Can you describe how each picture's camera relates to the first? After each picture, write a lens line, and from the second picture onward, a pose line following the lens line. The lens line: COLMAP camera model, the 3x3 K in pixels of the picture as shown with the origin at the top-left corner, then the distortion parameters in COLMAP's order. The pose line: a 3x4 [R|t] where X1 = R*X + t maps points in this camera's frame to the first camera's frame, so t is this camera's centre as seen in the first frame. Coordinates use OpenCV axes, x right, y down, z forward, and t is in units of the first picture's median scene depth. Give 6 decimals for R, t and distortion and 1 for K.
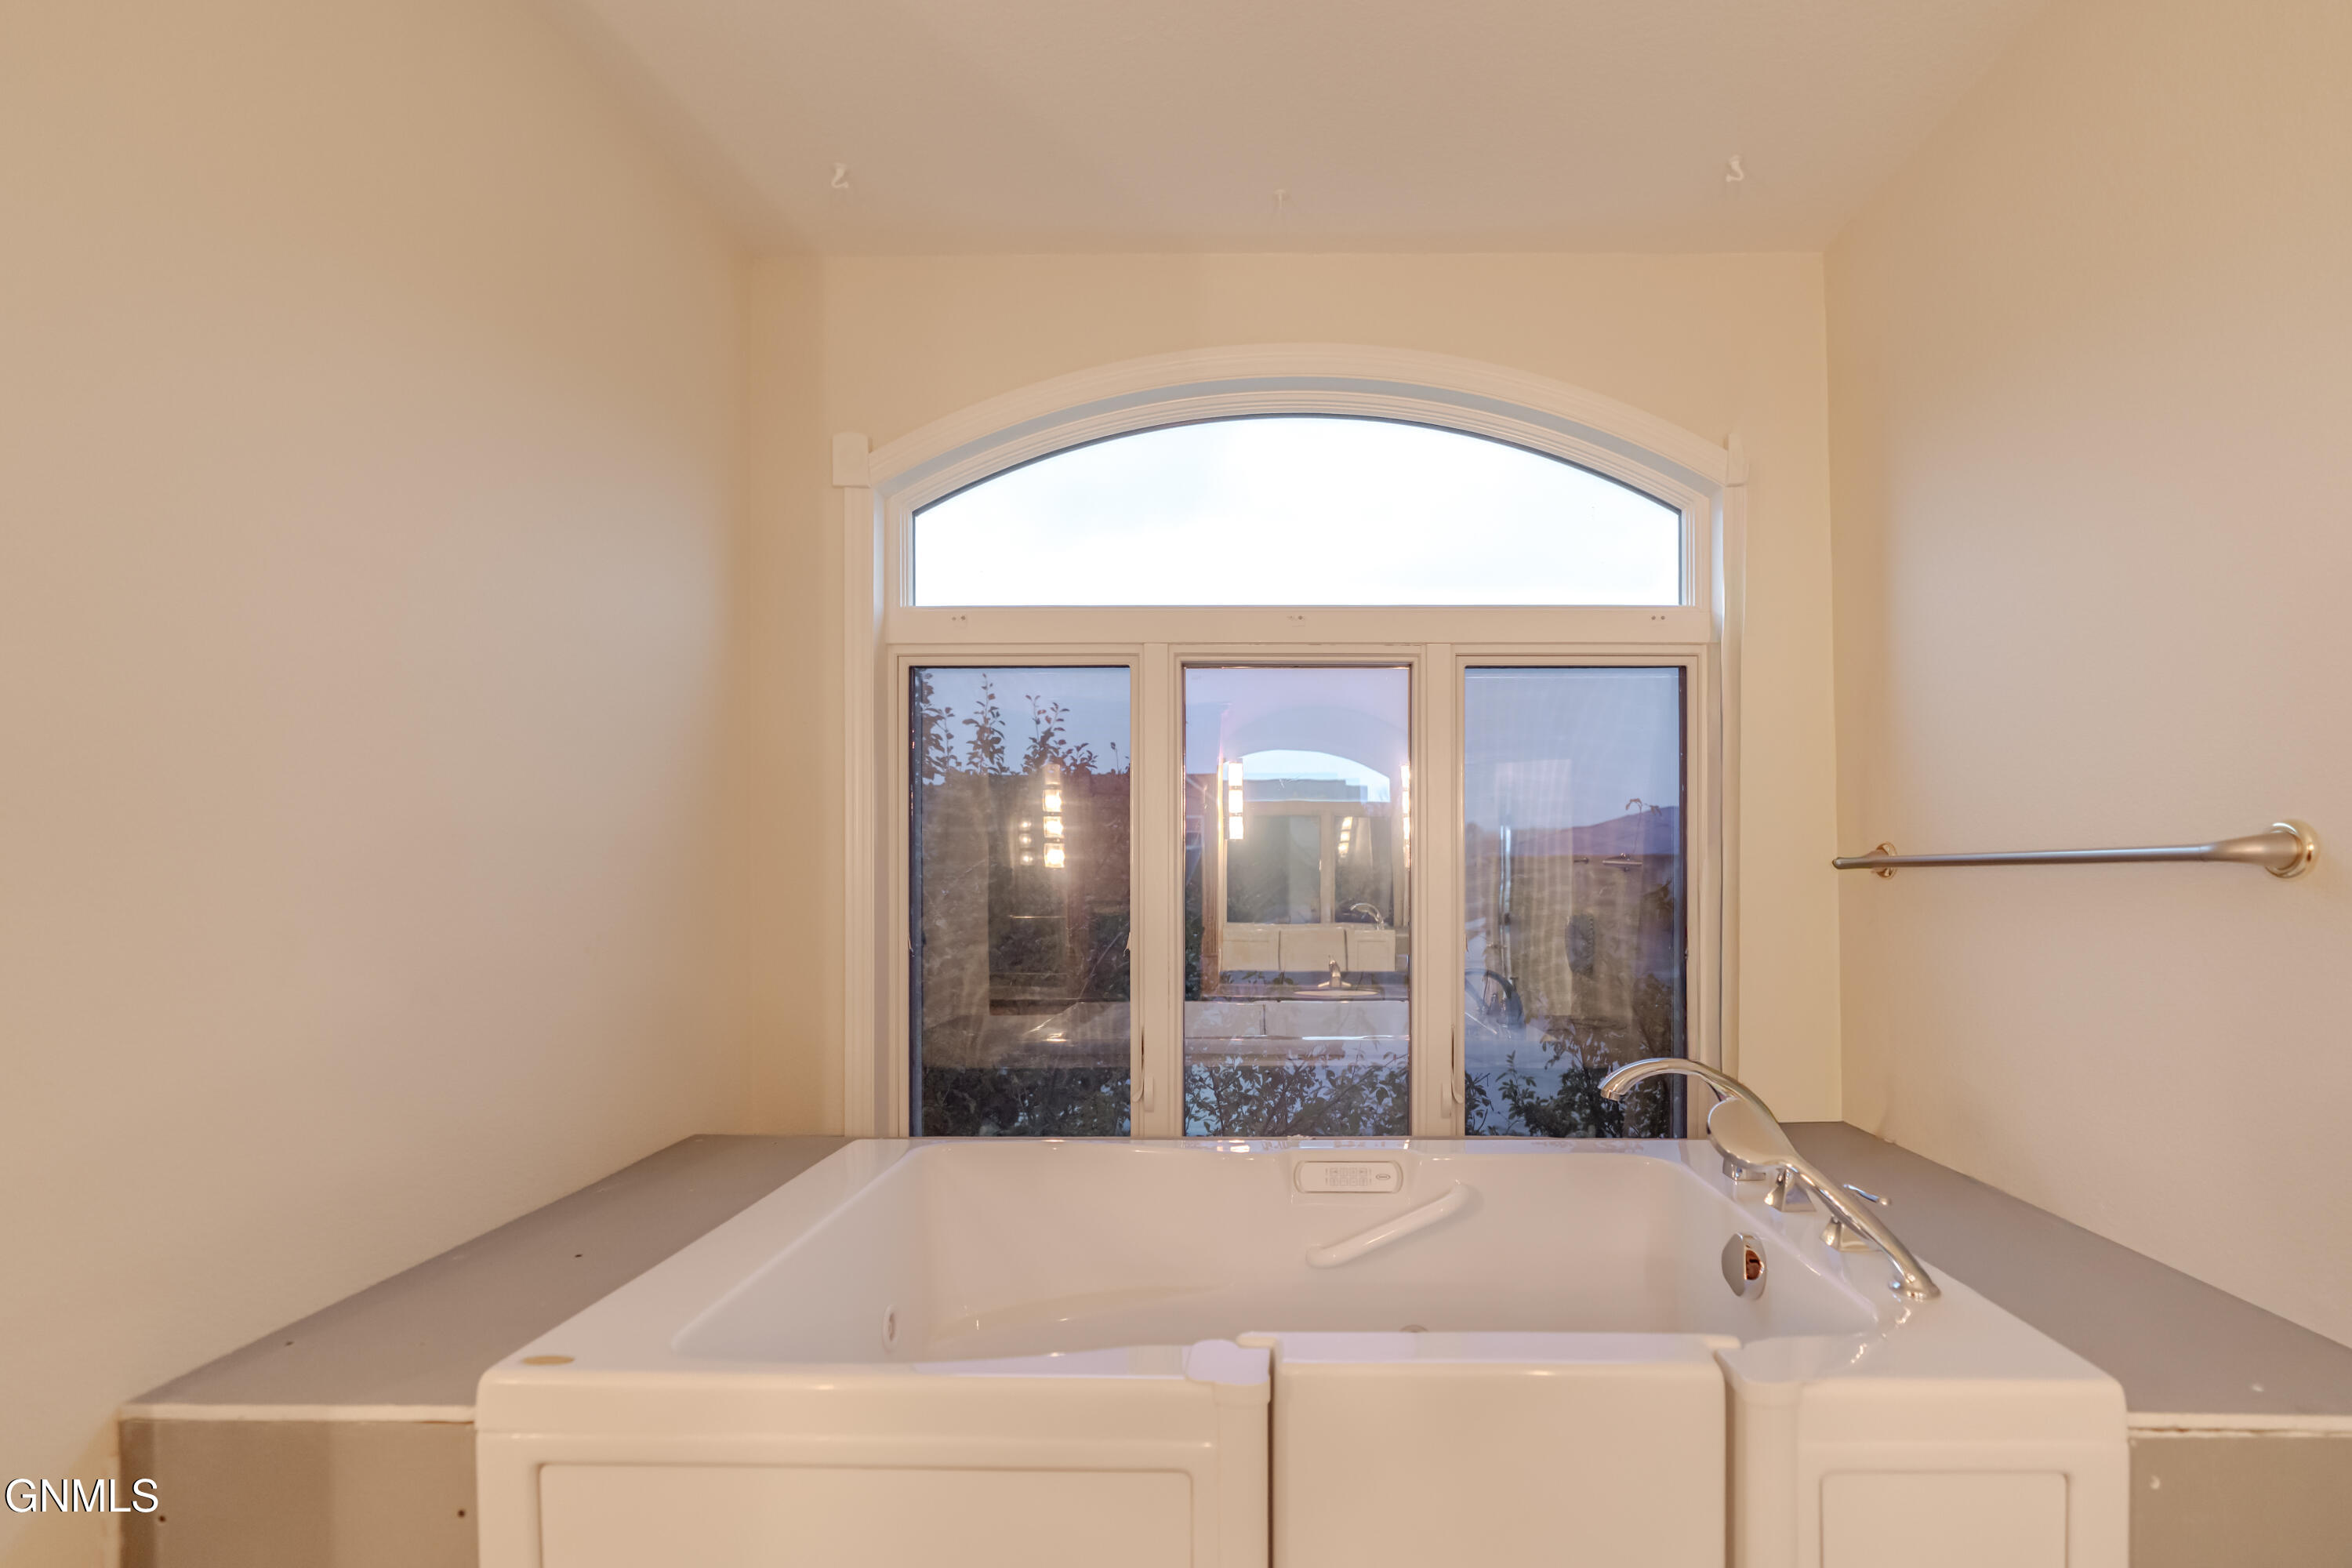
lens RADIAL K [[1145.8, 0, 1176.3], [0, 1145.8, 846.6], [0, 0, 1]] dist [-0.023268, 0.000407]
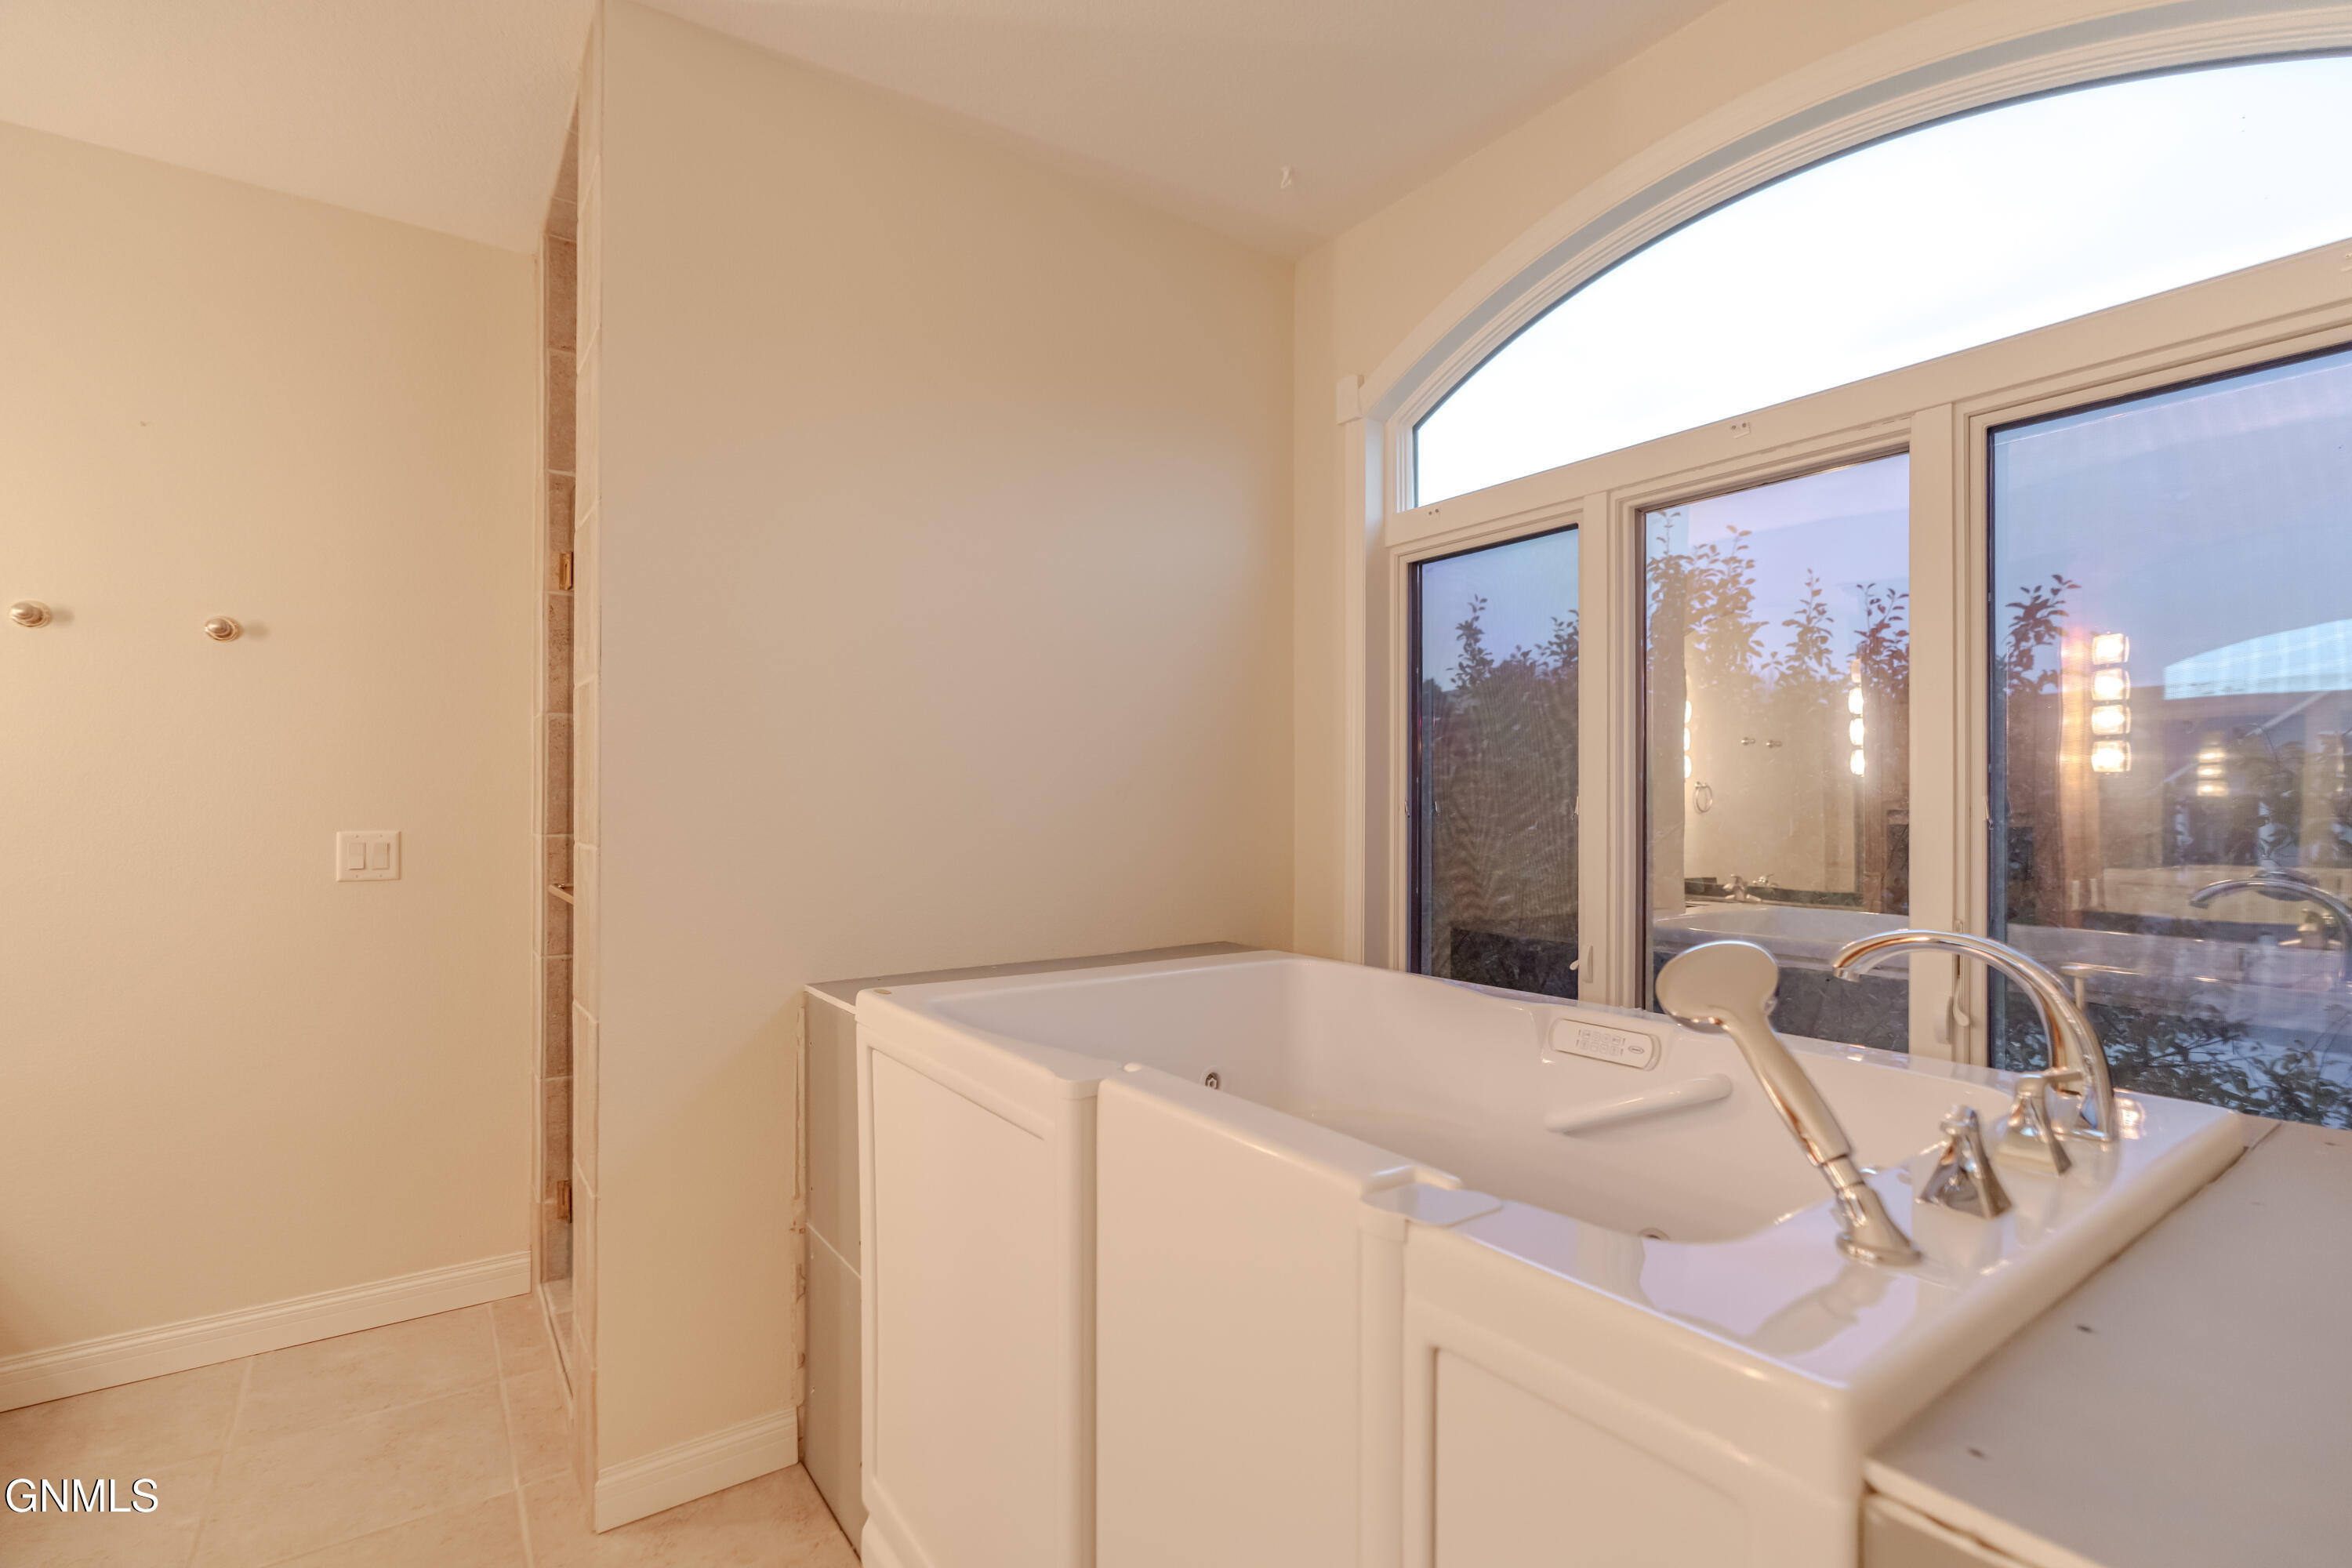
lens RADIAL K [[1071.0, 0, 1176.0], [0, 1071.0, 784.0], [0, 0, 1]] dist [-0.016283, 0.005391]
pose [[0.596682, -0.008791, -0.802429, 0.218440], [-0.002455, 0.999915, -0.012780, 0.034739], [0.802474, 0.009595, 0.596610, 0.083085]]
